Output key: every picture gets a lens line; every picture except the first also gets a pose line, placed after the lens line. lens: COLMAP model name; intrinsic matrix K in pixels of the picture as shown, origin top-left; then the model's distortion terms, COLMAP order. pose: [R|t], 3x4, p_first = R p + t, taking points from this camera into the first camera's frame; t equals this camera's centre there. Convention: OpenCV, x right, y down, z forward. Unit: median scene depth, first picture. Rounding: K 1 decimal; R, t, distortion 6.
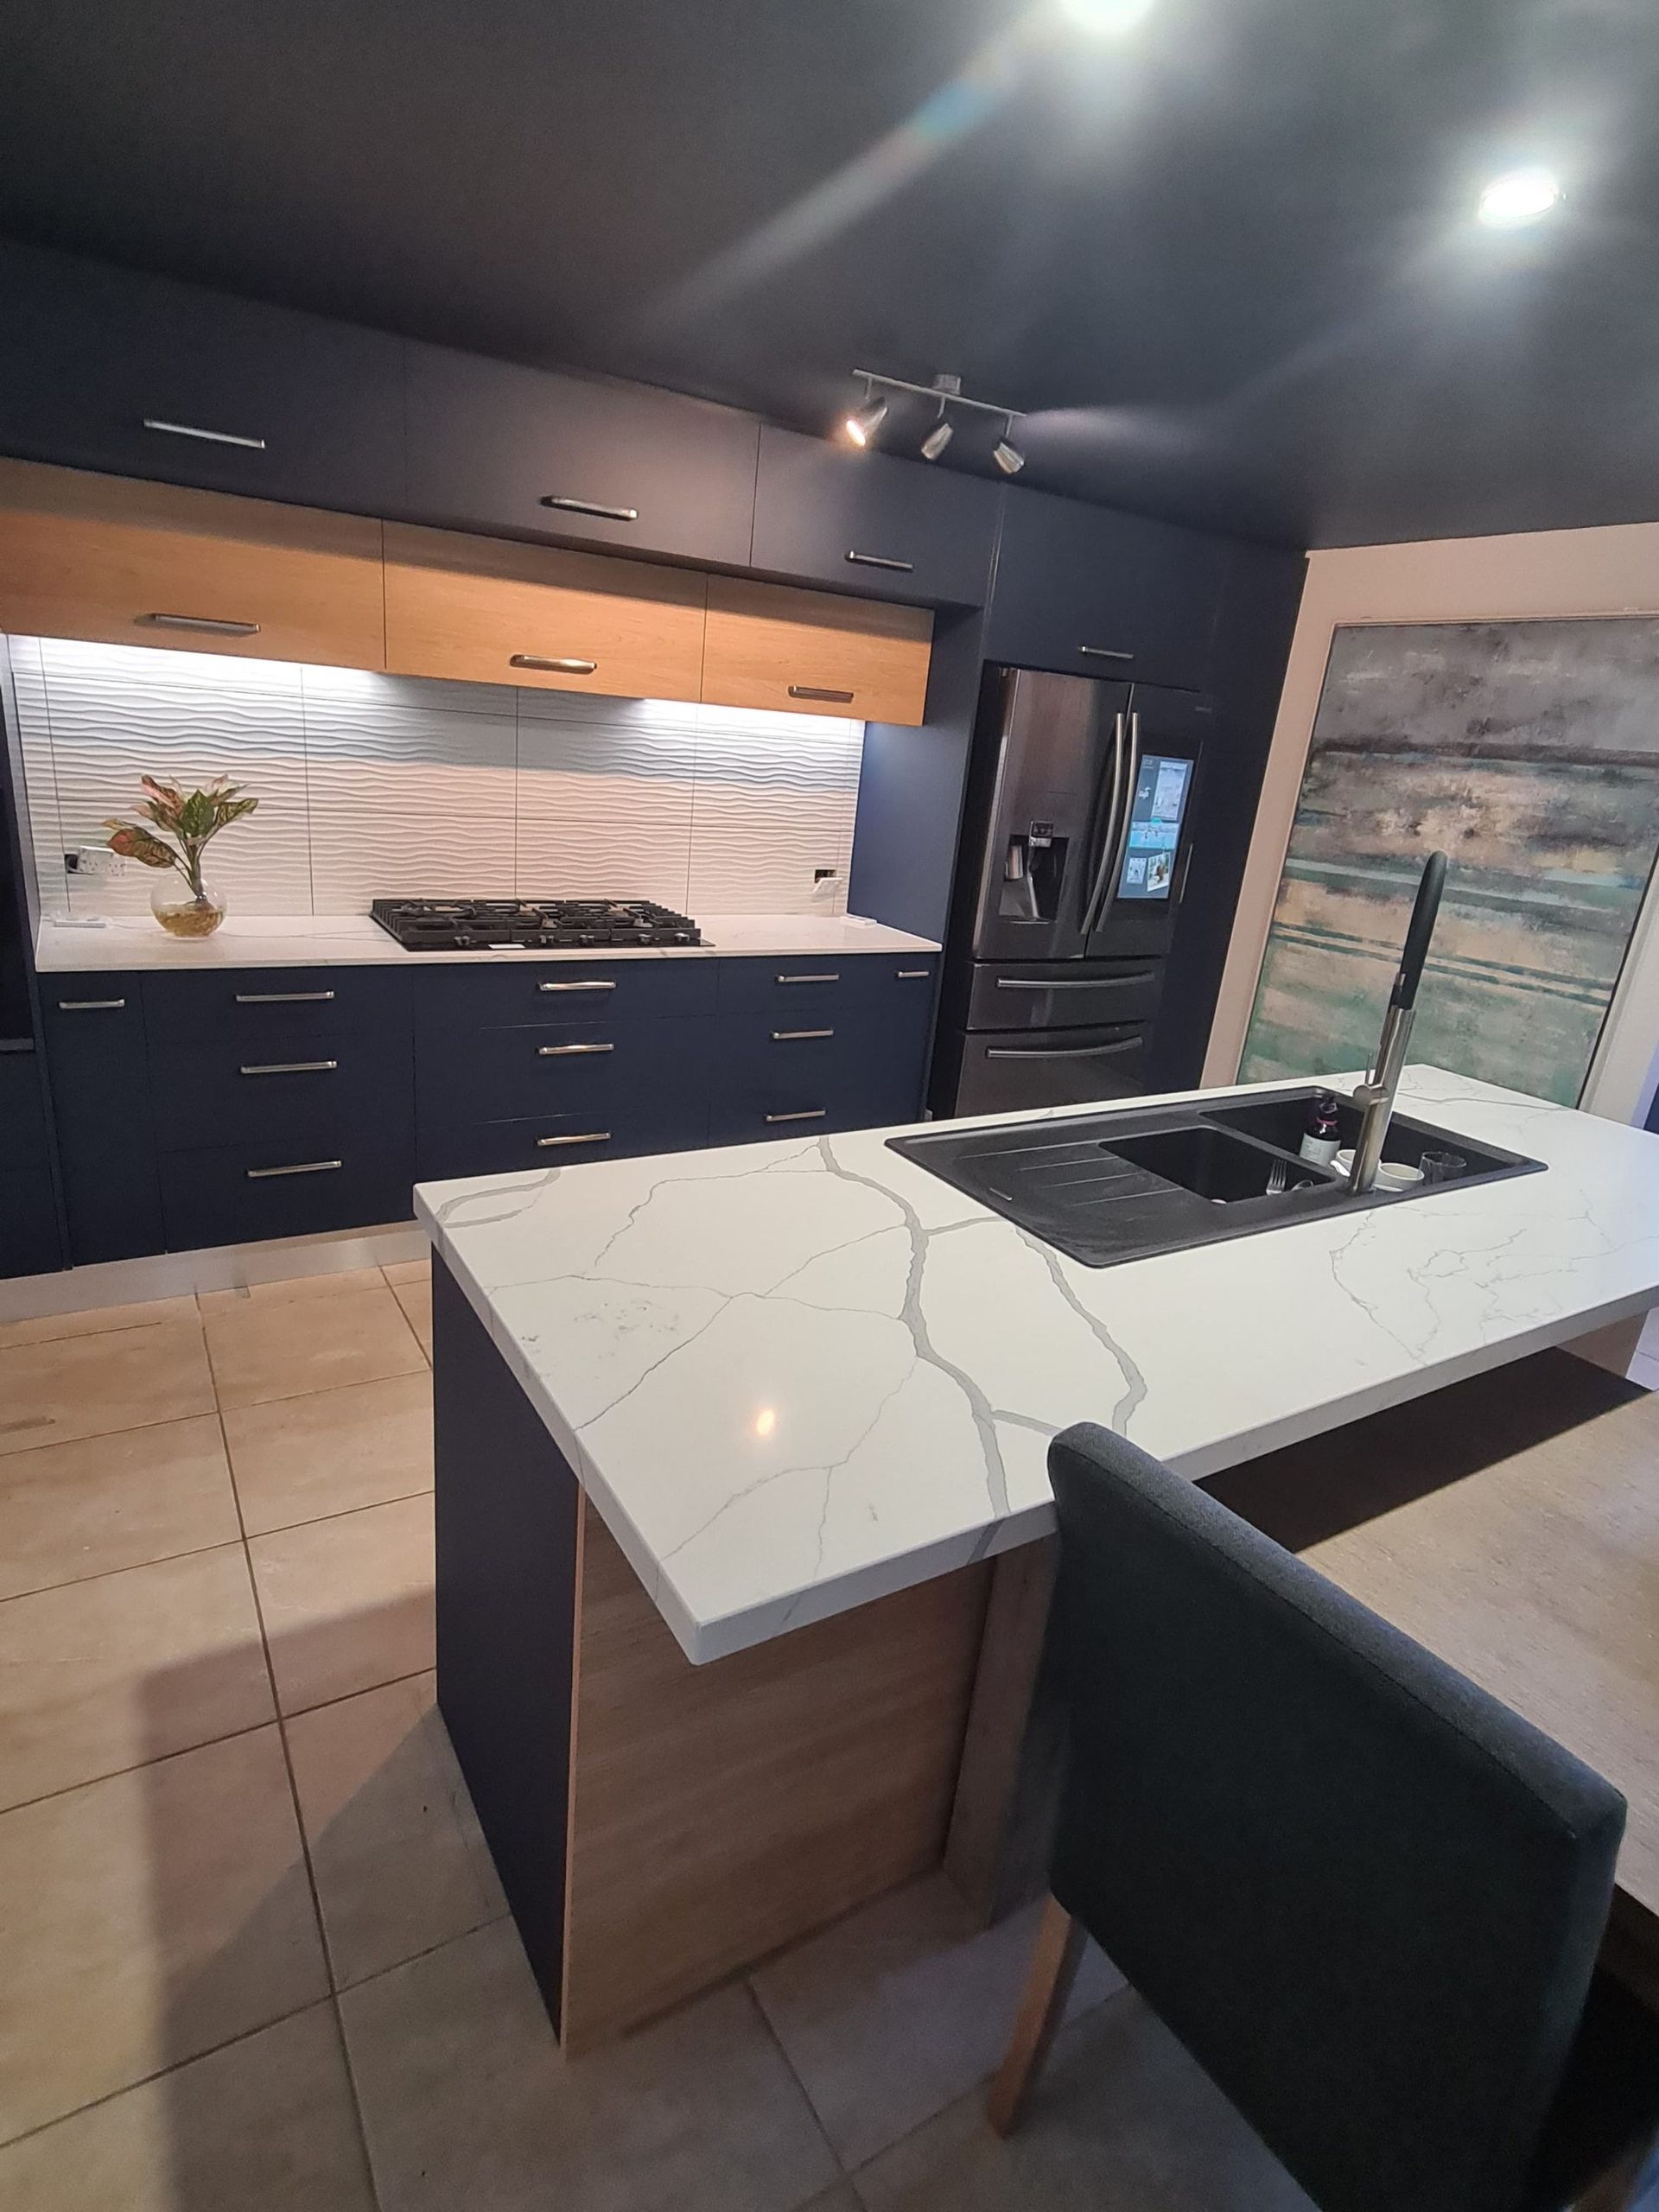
lens RADIAL K [[1145.9, 0, 829.5], [0, 1145.9, 1106.0], [0, 0, 1]] dist [-0.003704, 0.000230]
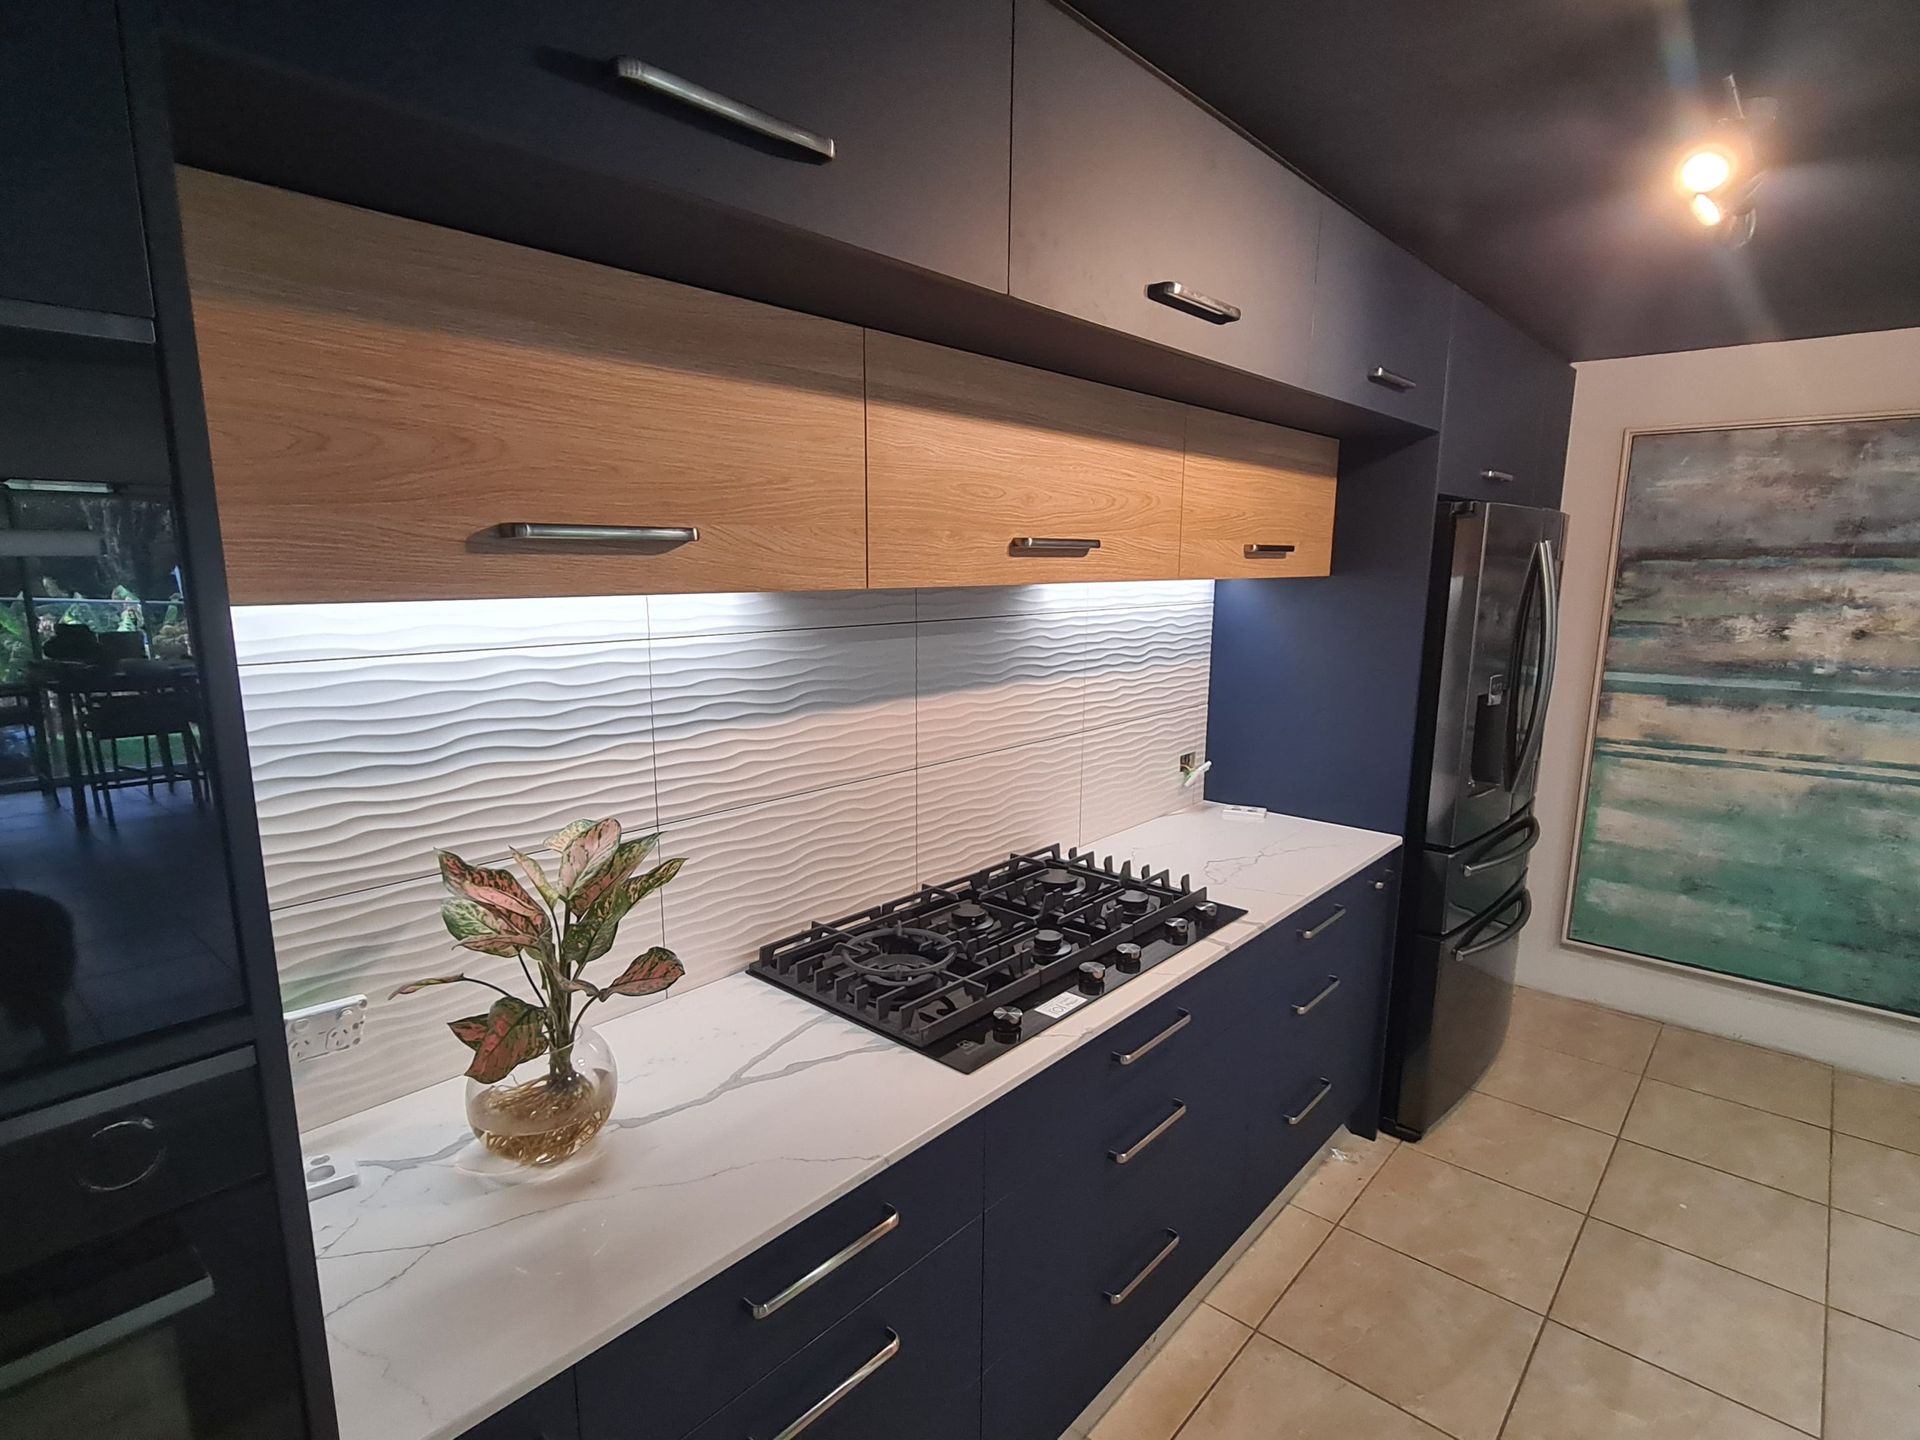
lens RADIAL K [[973.9, 0, 967.3], [0, 973.9, 739.4], [0, 0, 1]] dist [0.000019, -0.000336]
pose [[0.951722, -0.135389, 0.275491, -0.364015], [0.166083, 0.981884, -0.091212, -0.192124], [-0.258151, 0.132563, 0.956967, 0.406938]]
